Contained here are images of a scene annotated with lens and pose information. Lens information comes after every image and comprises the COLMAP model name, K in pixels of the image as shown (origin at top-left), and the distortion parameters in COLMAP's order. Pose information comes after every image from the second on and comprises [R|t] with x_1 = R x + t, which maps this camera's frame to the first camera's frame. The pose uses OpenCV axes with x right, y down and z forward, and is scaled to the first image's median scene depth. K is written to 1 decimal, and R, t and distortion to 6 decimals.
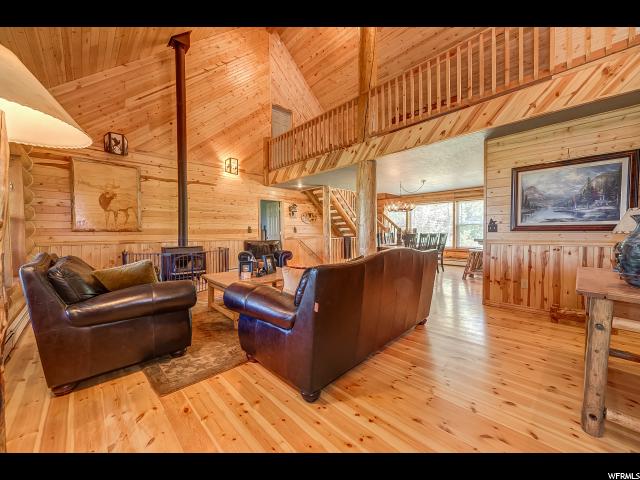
lens RADIAL K [[251.8, 0, 318.5], [0, 251.8, 238.6], [0, 0, 1]] dist [0.008344, 0.000046]
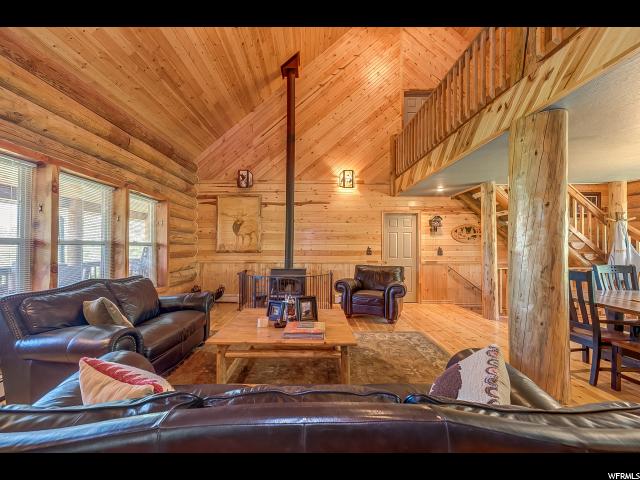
lens RADIAL K [[245.7, 0, 310.3], [0, 245.7, 243.5], [0, 0, 1]] dist [0.010240, 0.000619]
pose [[0.705515, 0.003420, -0.708687, 0.209070], [-0.028361, 0.999324, -0.023411, -0.045569], [0.708127, 0.036616, 0.705135, 0.363159]]
